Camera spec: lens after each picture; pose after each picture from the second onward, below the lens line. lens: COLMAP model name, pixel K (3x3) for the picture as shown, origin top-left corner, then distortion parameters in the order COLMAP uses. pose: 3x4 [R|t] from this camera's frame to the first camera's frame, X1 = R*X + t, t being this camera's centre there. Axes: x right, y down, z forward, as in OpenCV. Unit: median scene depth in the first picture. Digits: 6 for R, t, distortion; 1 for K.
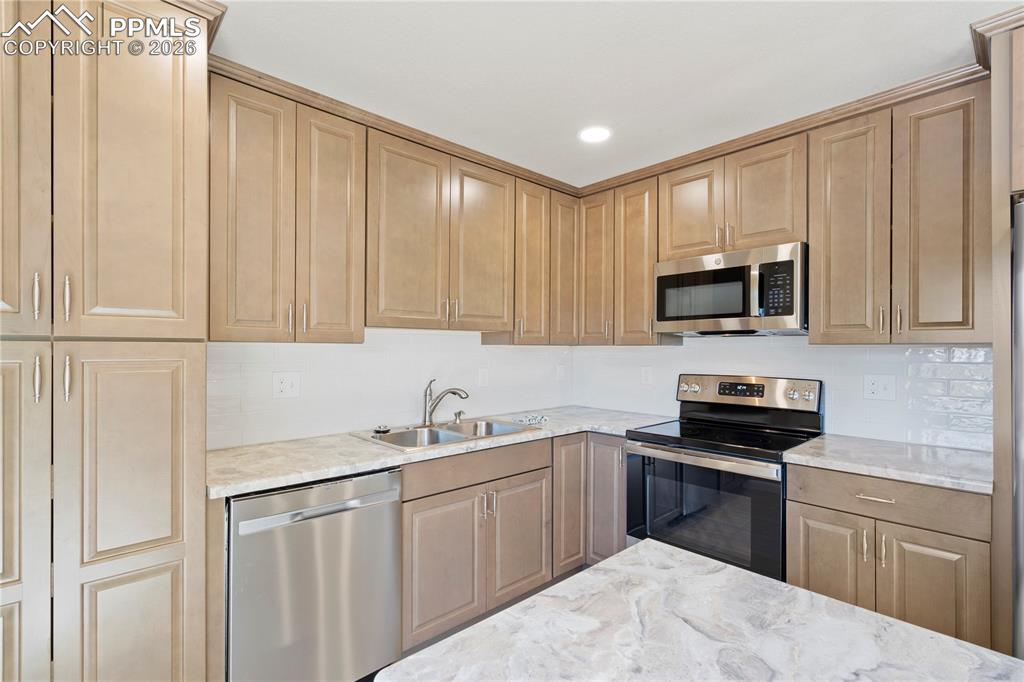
lens RADIAL K [[472.9, 0, 515.0], [0, 472.9, 344.7], [0, 0, 1]] dist [0.003283, 0.001092]
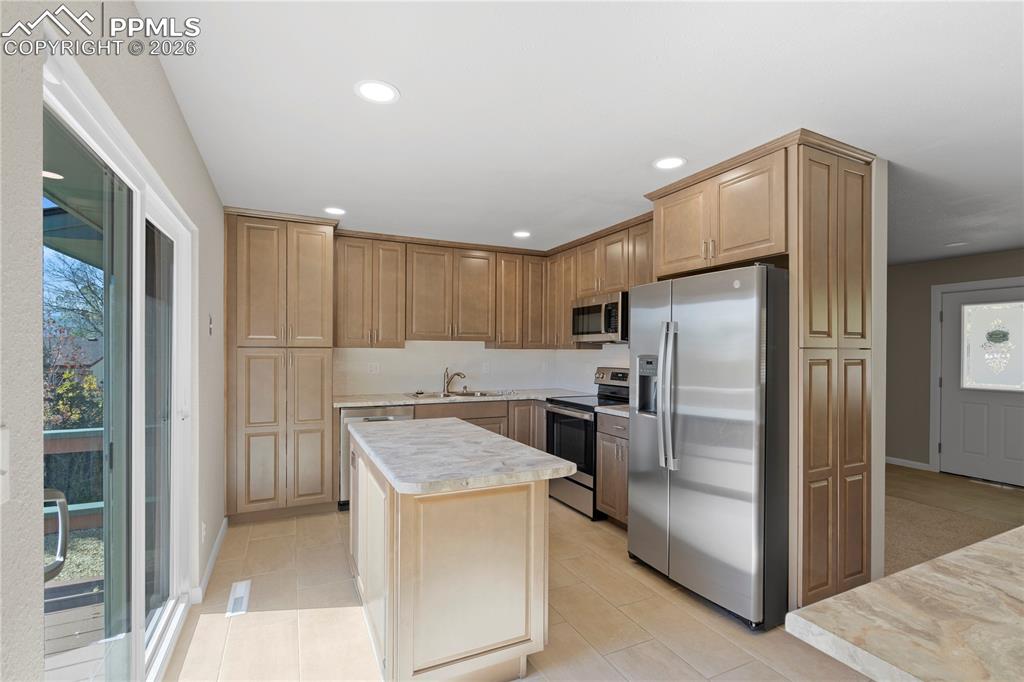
lens RADIAL K [[472.9, 0, 512.6], [0, 472.9, 346.6], [0, 0, 1]] dist [0.003283, 0.001092]
pose [[0.954584, 0.001812, -0.297937, 0.632478], [-0.001569, 0.999998, 0.001054, -0.010620], [0.297939, -0.000538, 0.954585, -0.706014]]
